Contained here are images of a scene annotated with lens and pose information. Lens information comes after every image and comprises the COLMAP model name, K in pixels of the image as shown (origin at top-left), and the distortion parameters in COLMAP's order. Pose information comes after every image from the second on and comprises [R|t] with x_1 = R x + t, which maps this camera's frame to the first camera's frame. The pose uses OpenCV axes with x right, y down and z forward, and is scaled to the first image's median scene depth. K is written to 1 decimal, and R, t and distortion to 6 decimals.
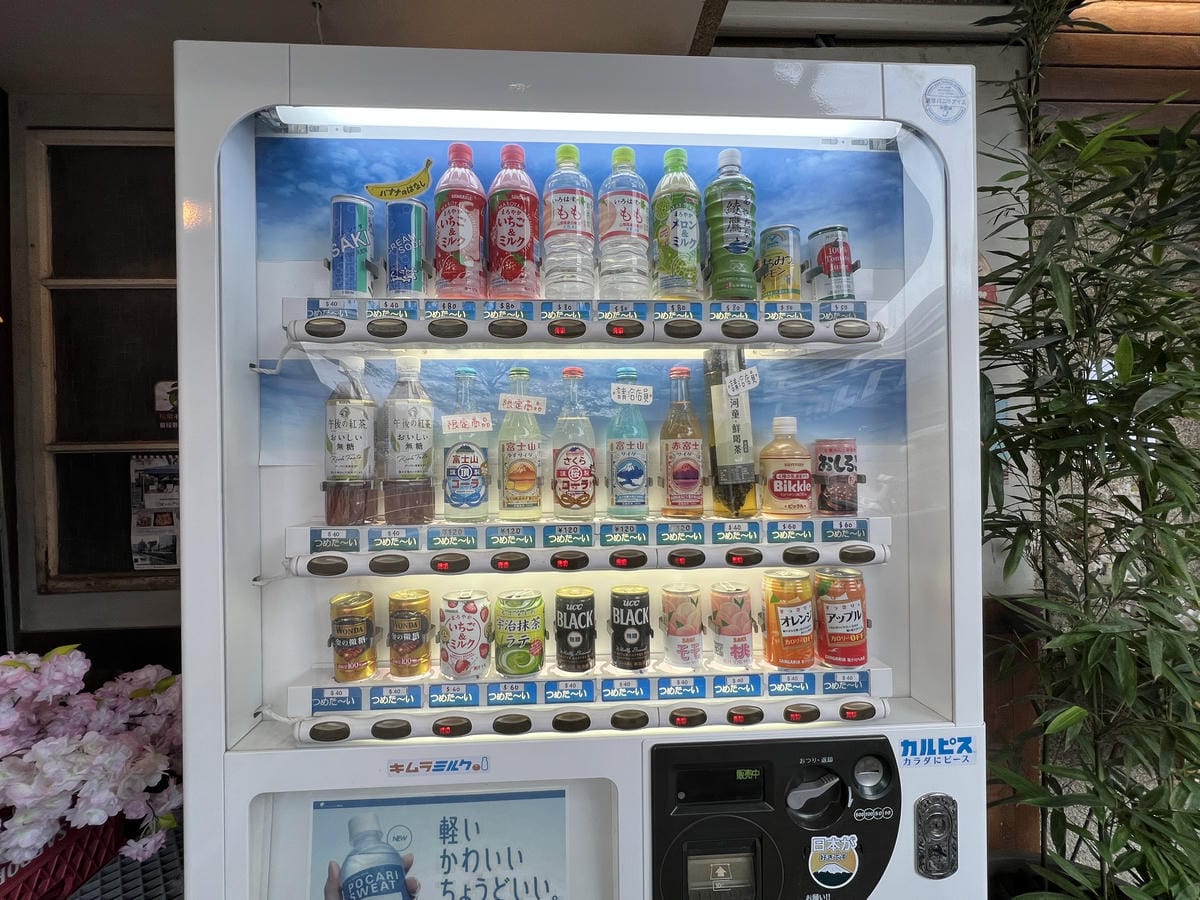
lens RADIAL K [[567.5, 0, 596.6], [0, 567.5, 454.9], [0, 0, 1]] dist [-0.002713, 0.000766]
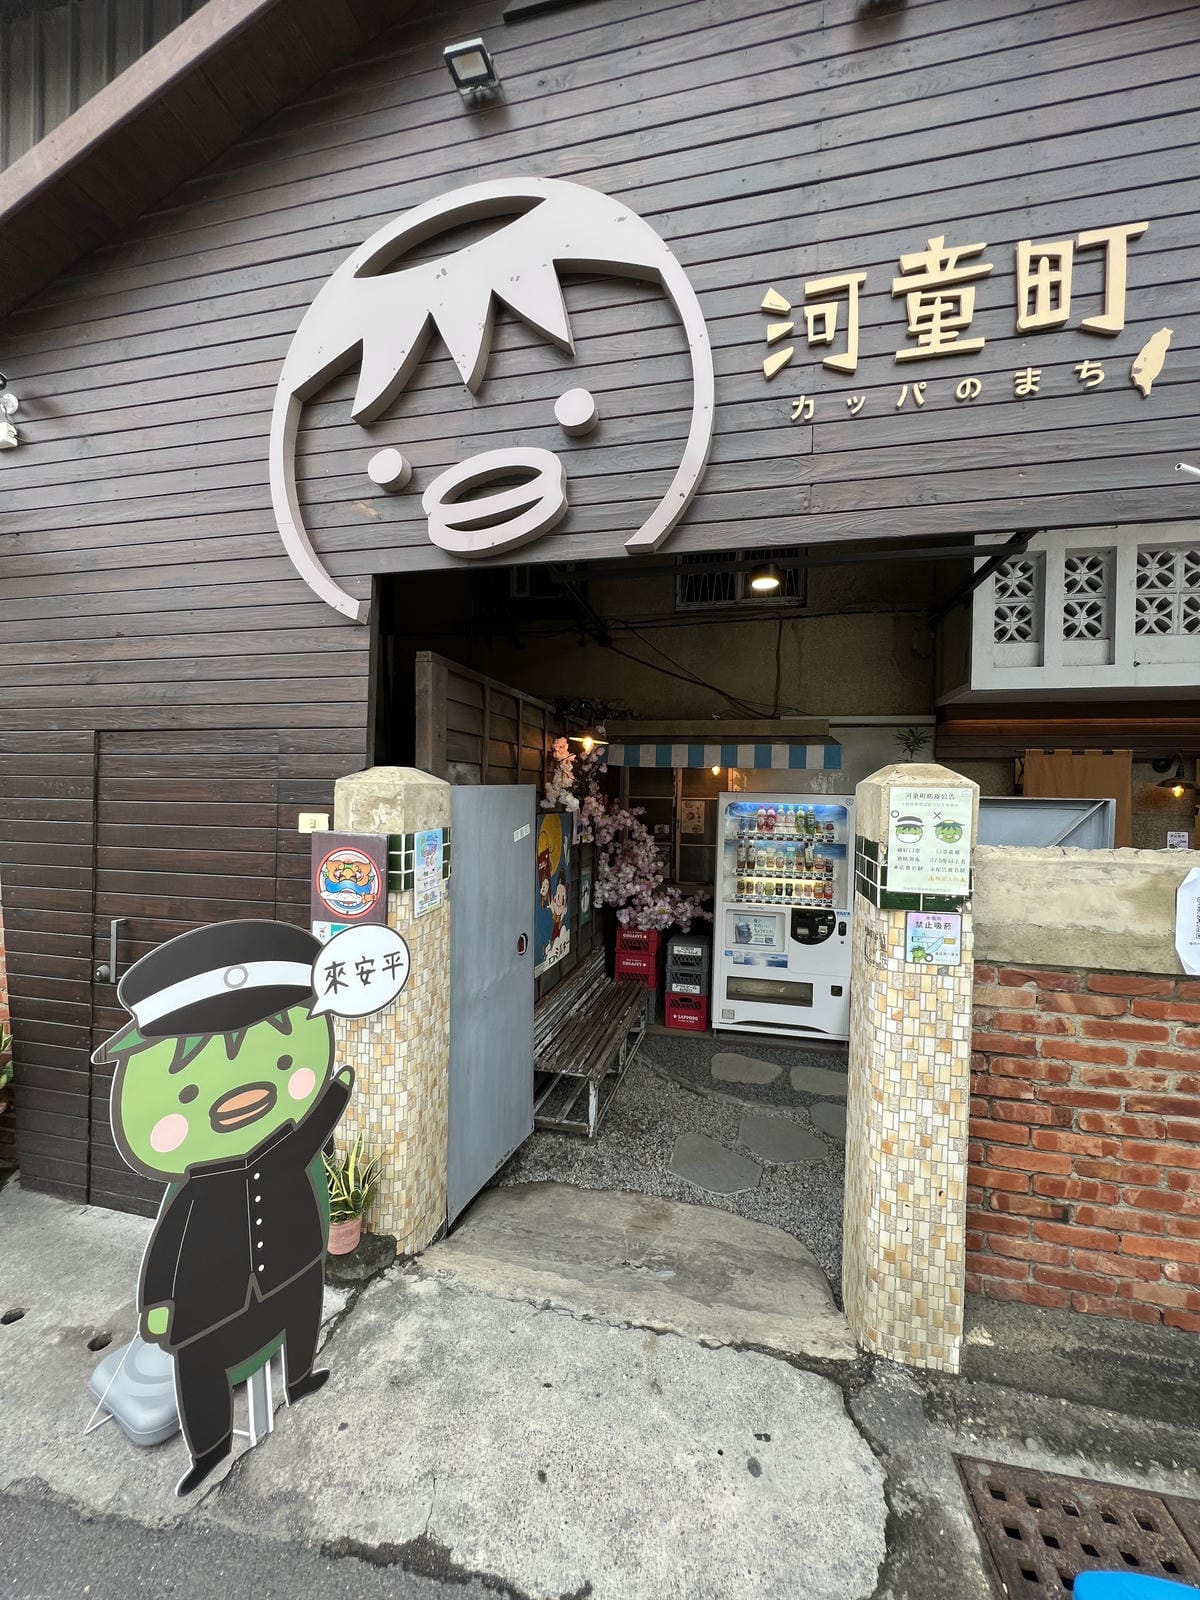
lens RADIAL K [[640.4, 0, 600.5], [0, 640.4, 799.1], [0, 0, 1]] dist [-0.001721, 0.000514]
pose [[0.963489, 0.038963, -0.264900, -0.100791], [-0.040572, 0.999176, -0.000602, -0.541340], [0.264658, 0.011327, 0.964276, -5.885791]]
